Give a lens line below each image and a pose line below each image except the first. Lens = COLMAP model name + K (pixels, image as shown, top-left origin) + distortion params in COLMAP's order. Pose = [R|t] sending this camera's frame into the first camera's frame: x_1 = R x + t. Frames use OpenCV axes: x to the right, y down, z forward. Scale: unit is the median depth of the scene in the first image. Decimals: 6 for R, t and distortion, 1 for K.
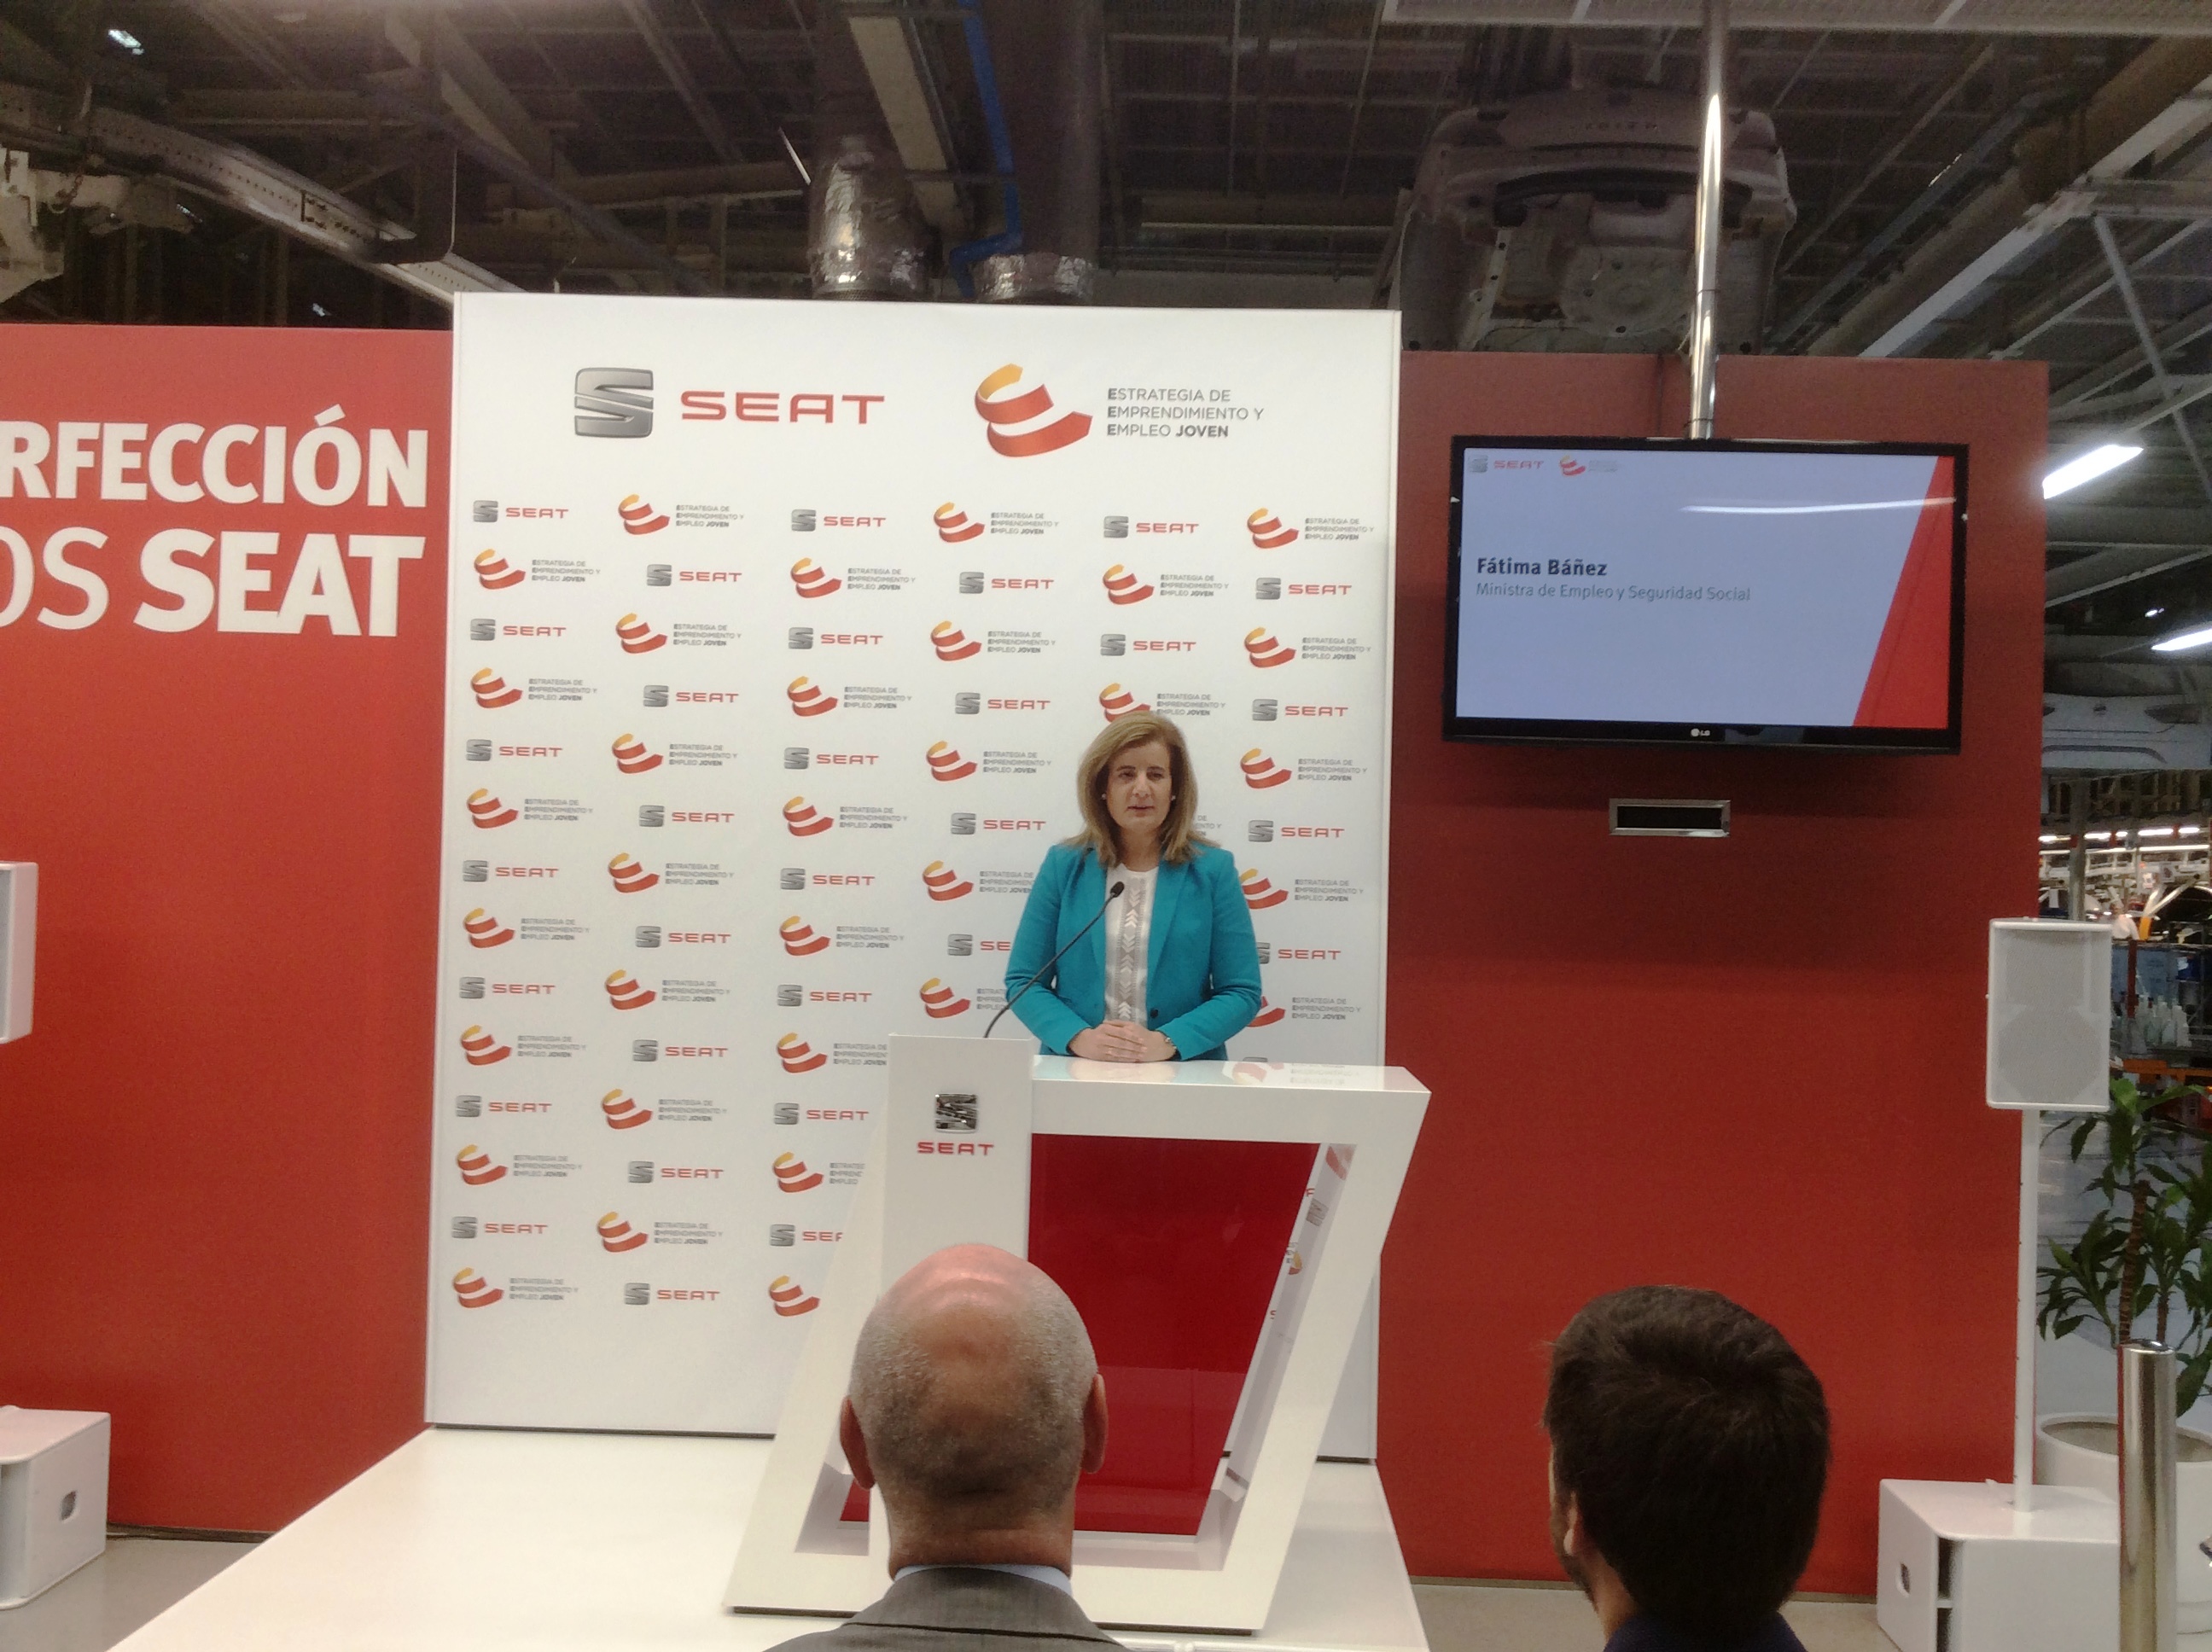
lens RADIAL K [[2031.3, 0, 1117.2], [0, 2031.3, 824.5], [0, 0, 1]] dist [0.077648, -0.183310]
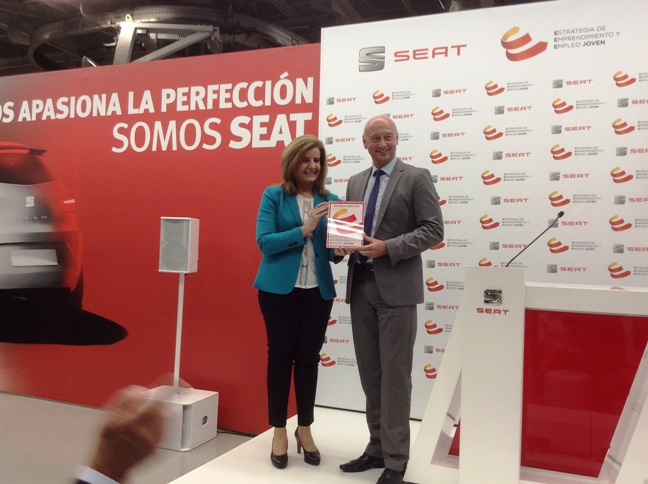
lens RADIAL K [[595.1, 0, 327.3], [0, 595.1, 241.6], [0, 0, 1]] dist [0.077648, -0.183310]
pose [[0.939655, 0.001567, -0.342119, -0.013783], [-0.002729, 0.999992, -0.002913, 0.053942], [0.342111, 0.003671, 0.939652, 0.174663]]
